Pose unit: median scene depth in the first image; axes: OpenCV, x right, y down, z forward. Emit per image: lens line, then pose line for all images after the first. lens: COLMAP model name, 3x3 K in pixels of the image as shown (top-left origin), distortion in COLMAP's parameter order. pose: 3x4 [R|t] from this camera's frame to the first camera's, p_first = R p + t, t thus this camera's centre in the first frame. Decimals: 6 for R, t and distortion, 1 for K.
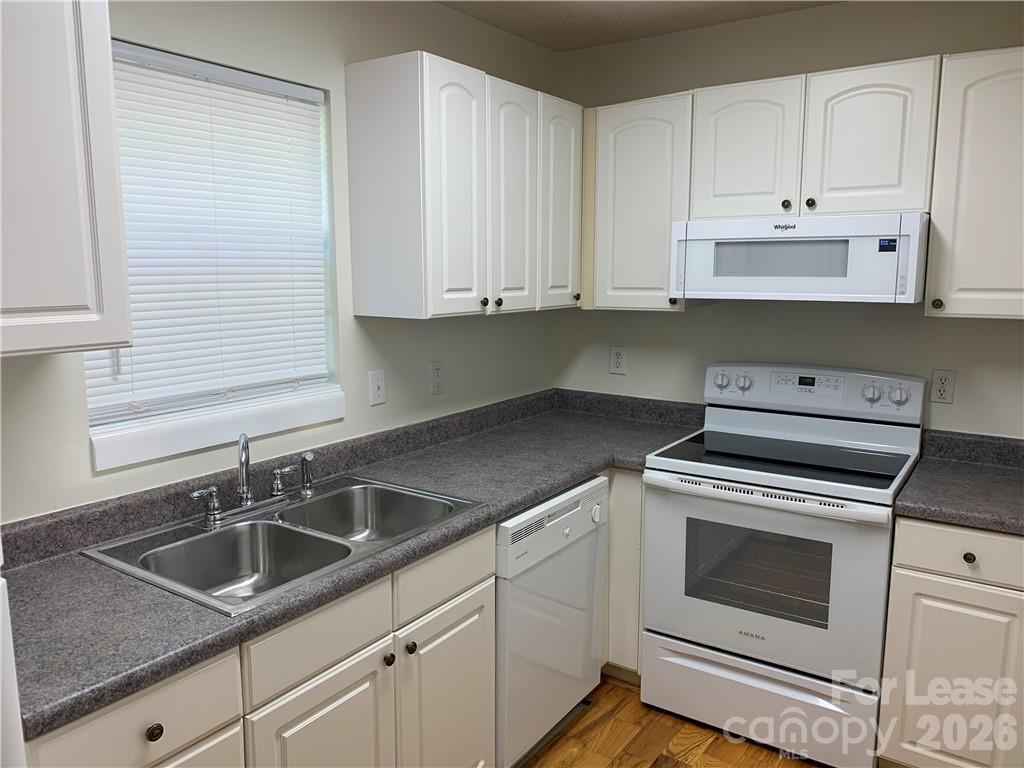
lens RADIAL K [[777.2, 0, 504.6], [0, 777.2, 382.0], [0, 0, 1]] dist [0.030460, -0.041715]
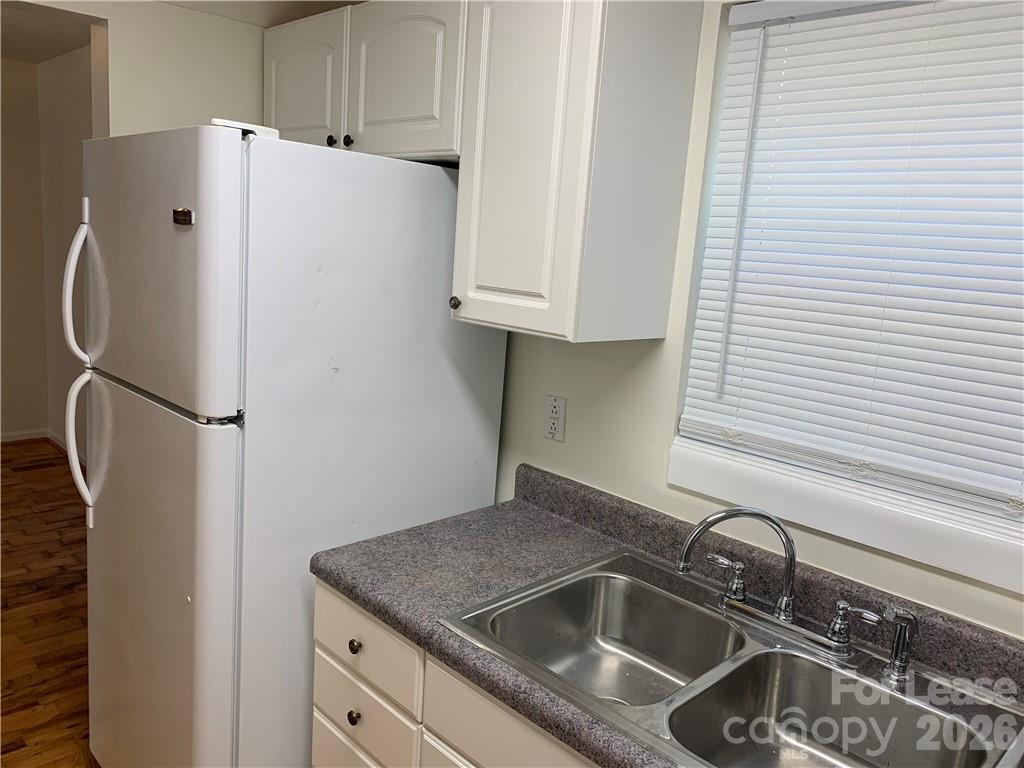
lens RADIAL K [[777.2, 0, 516.9], [0, 777.2, 375.2], [0, 0, 1]] dist [0.030460, -0.041715]
pose [[-0.181885, 0.152783, -0.971378, 0.162640], [-0.217917, 0.957029, 0.191330, -0.059968], [0.958869, 0.246480, -0.140775, 0.368096]]
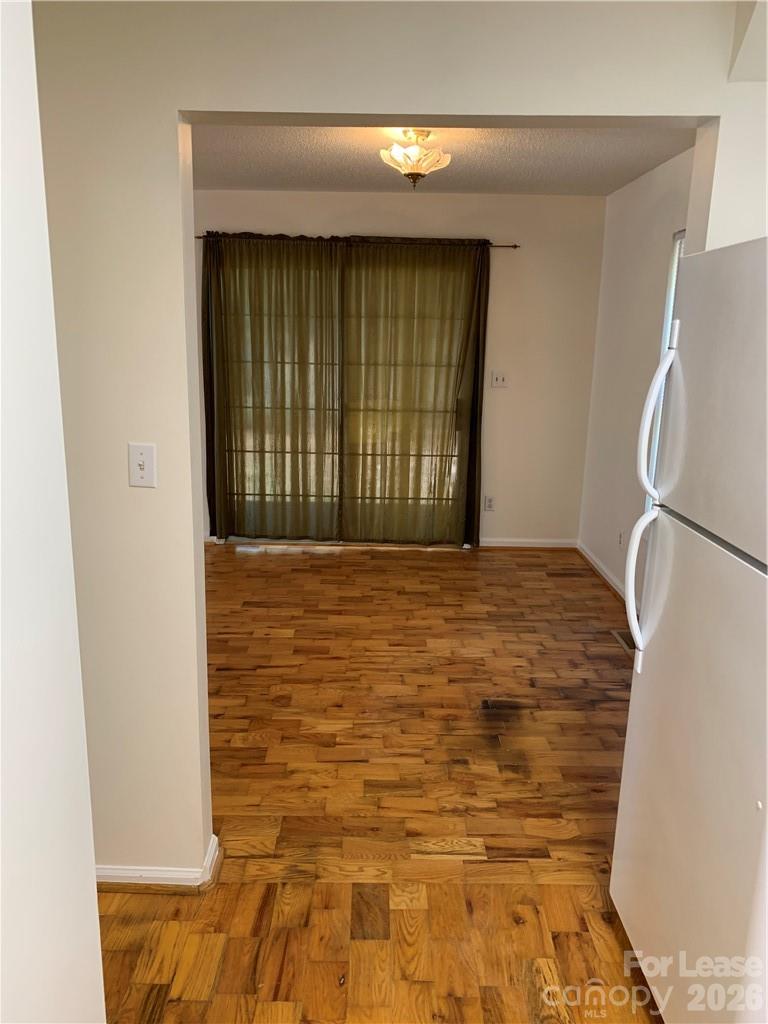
lens RADIAL K [[777.2, 0, 380.4], [0, 777.2, 516.7], [0, 0, 1]] dist [0.030460, -0.041715]
pose [[-0.819634, 0.118718, -0.560452, 0.127432], [-0.105894, 0.930039, 0.351871, -0.050215], [0.563016, 0.347754, -0.749720, 0.301091]]
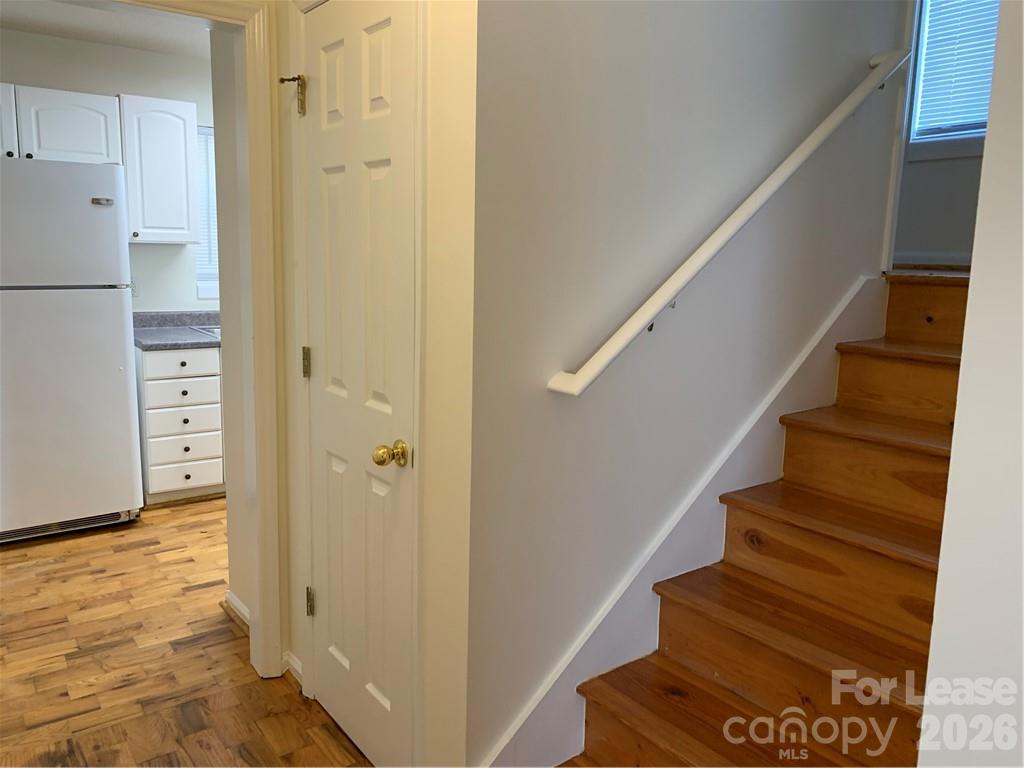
lens RADIAL K [[777.2, 0, 513.7], [0, 777.2, 378.3], [0, 0, 1]] dist [0.030460, -0.041715]
pose [[0.949198, 0.075687, -0.305441, 0.493638], [-0.072592, 0.997130, 0.021496, 0.097649], [0.306192, 0.001768, 0.951968, -0.436823]]
